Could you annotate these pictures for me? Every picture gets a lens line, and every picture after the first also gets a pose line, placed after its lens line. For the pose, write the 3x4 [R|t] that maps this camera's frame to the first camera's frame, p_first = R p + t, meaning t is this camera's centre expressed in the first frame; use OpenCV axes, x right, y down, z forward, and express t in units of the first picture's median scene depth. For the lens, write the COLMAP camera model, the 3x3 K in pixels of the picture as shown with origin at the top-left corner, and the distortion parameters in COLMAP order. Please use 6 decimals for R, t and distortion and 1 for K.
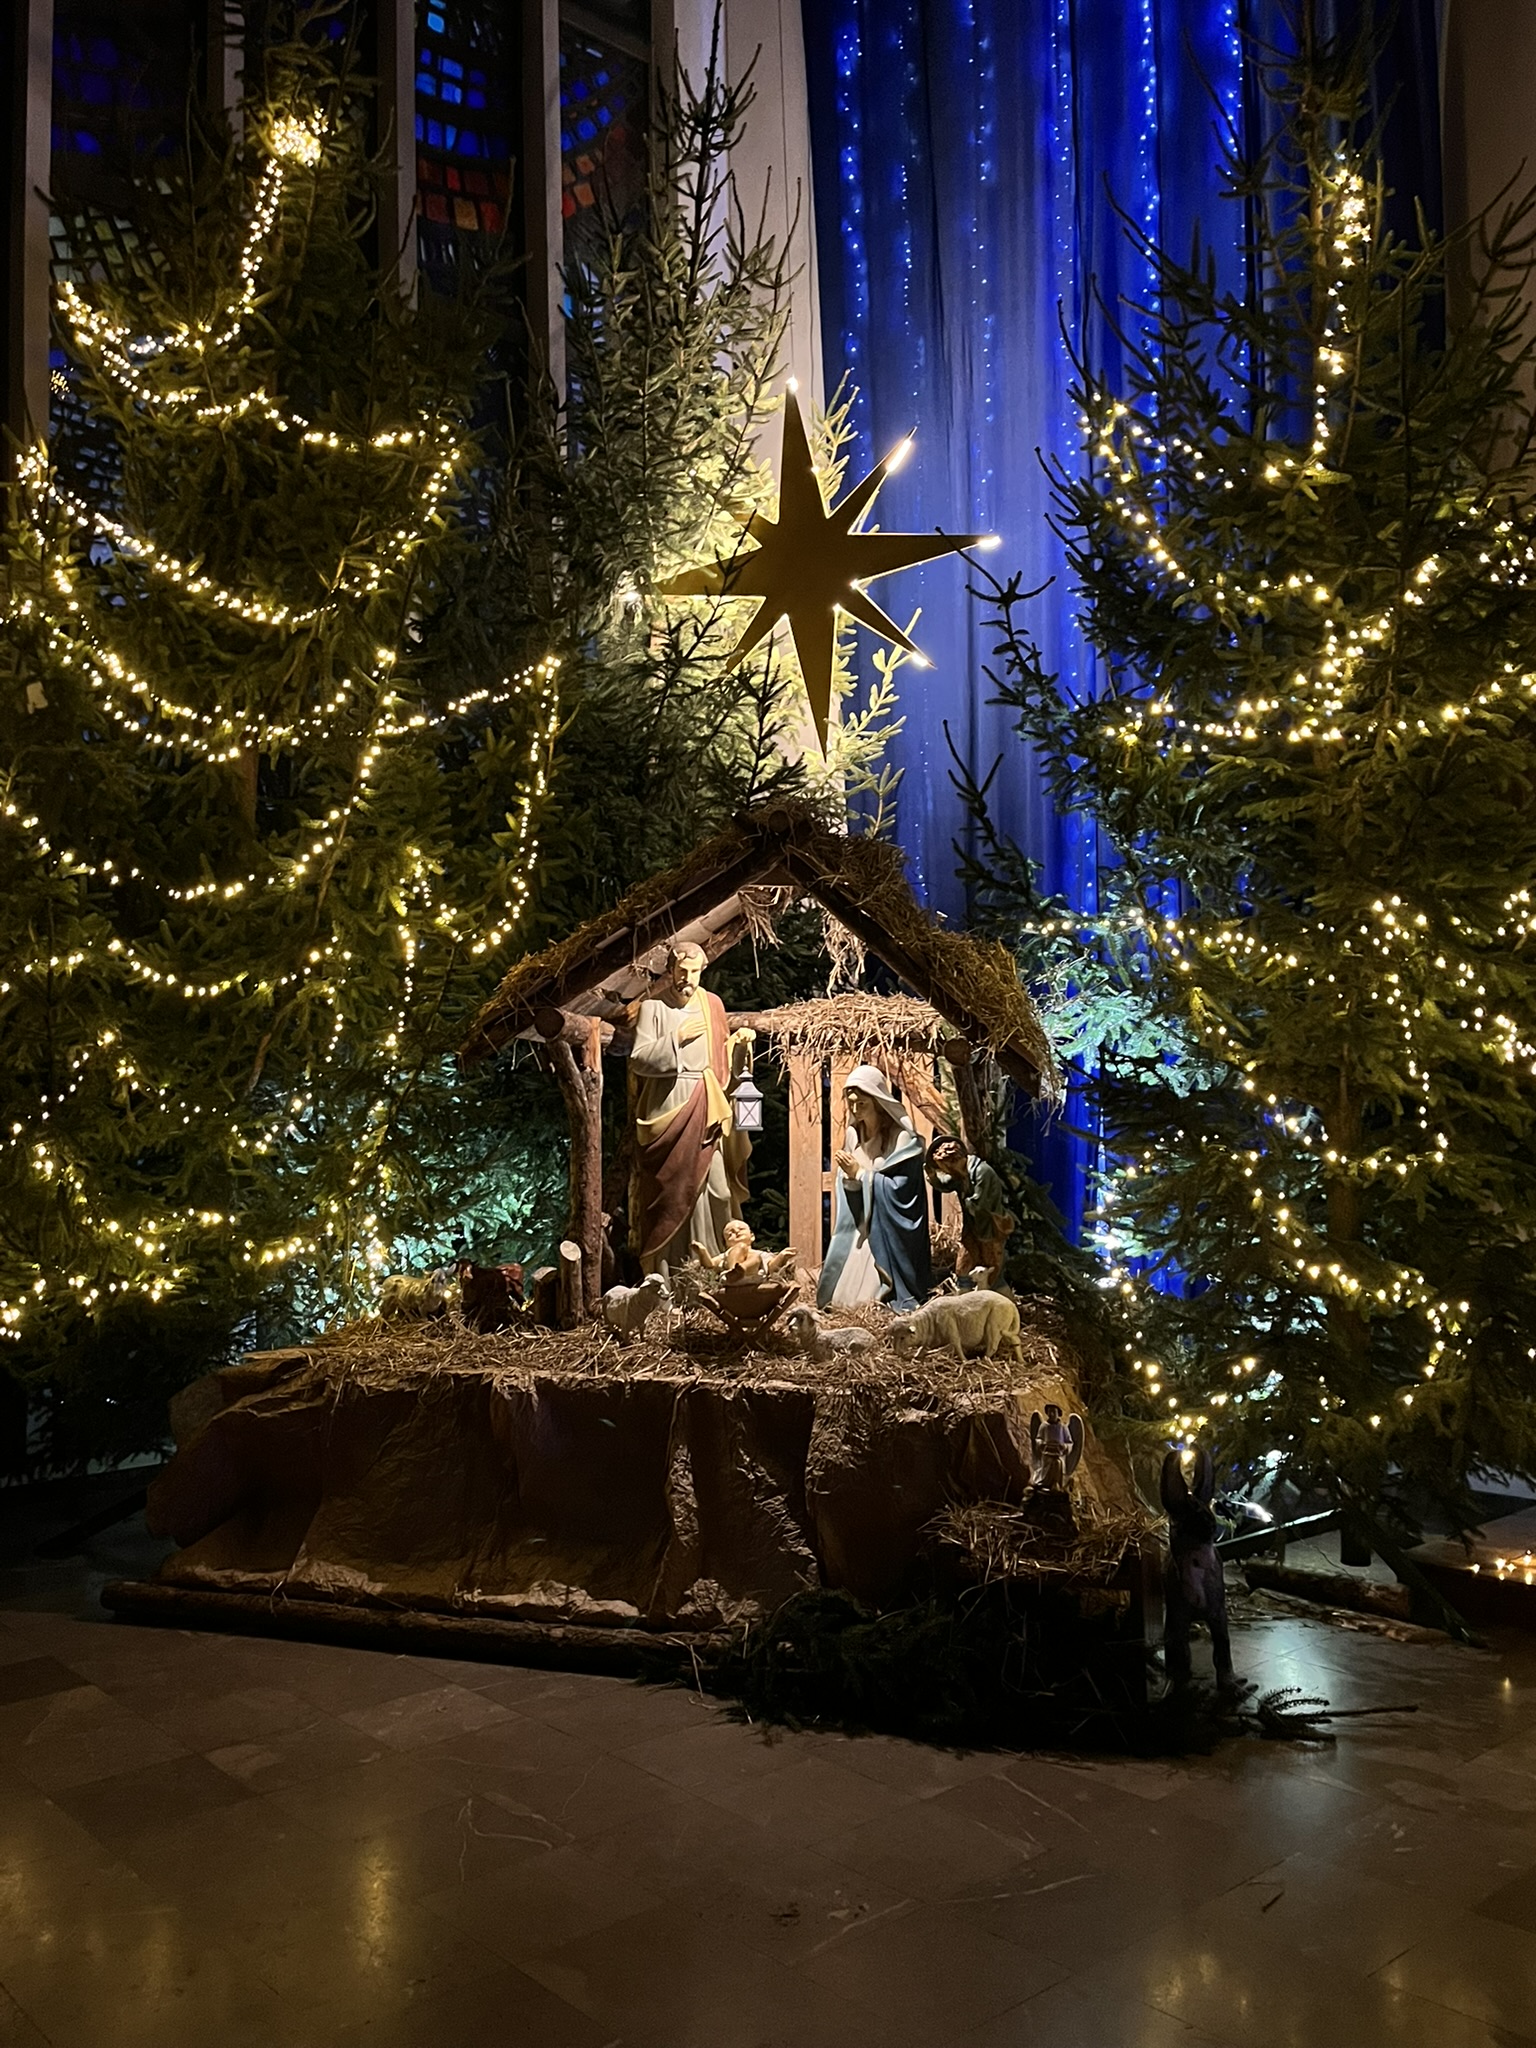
lens RADIAL K [[1669.0, 0, 763.1], [0, 1669.0, 1038.5], [0, 0, 1]] dist [0.029241, -0.012258]
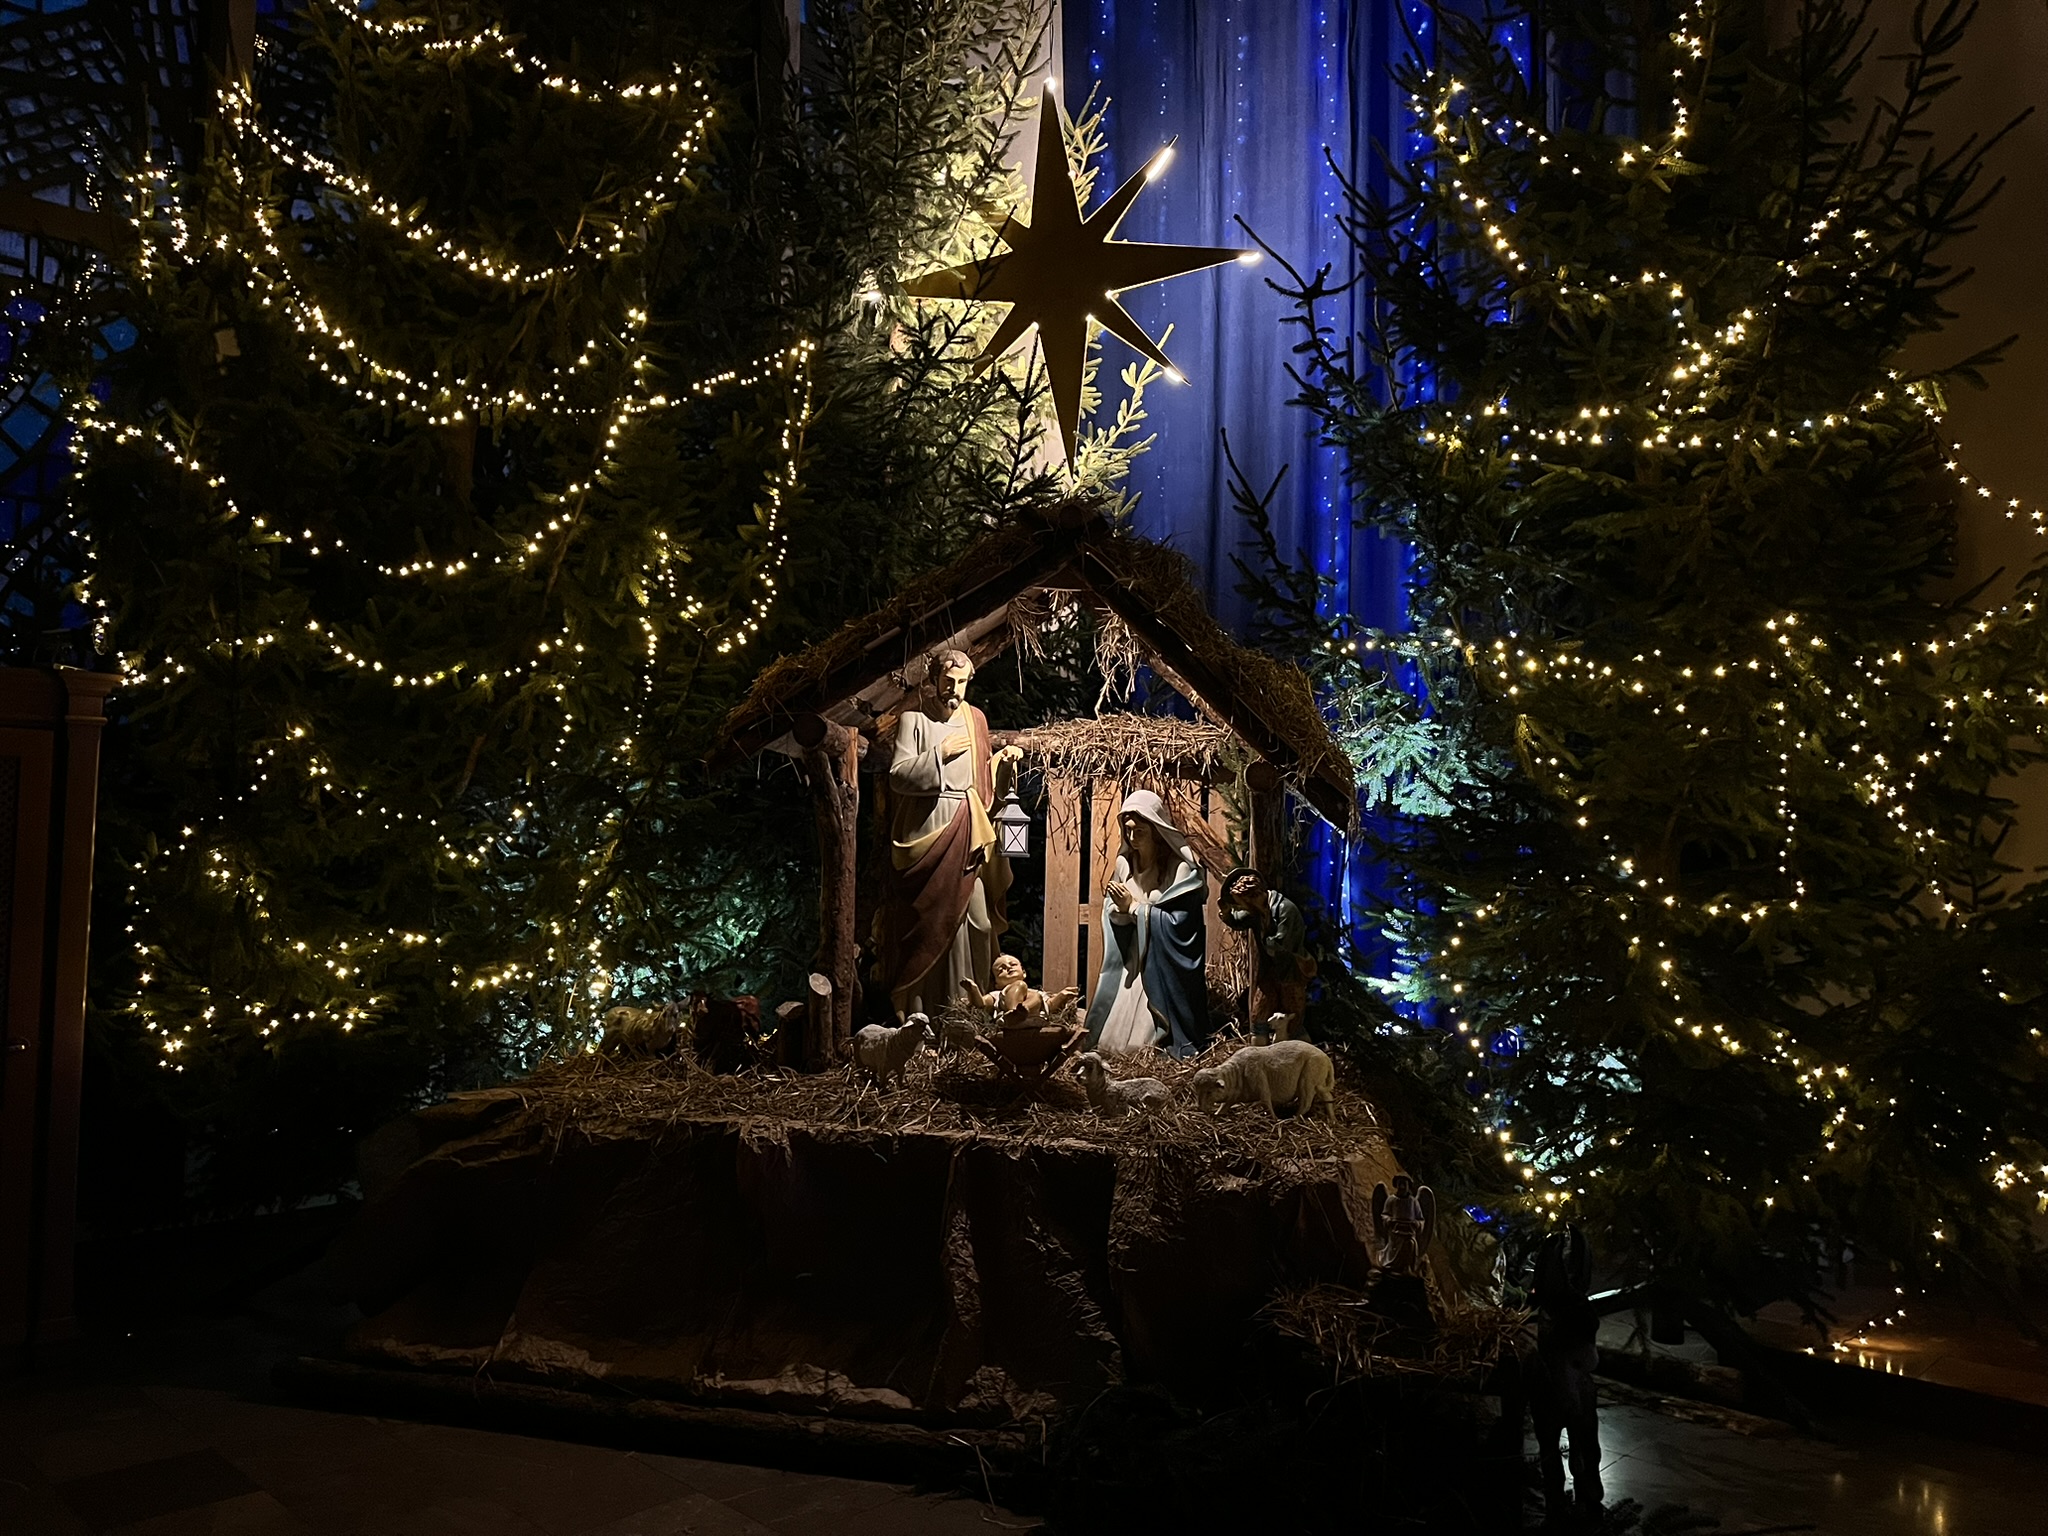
lens RADIAL K [[1539.8, 0, 1015.0], [0, 1539.8, 765.8], [0, 0, 1]] dist [0.027779, -0.015343]
pose [[0.996545, 0.032298, 0.076512, -0.078413], [-0.031597, 0.999447, -0.010352, 0.014478], [-0.076804, 0.007899, 0.997015, 0.161098]]
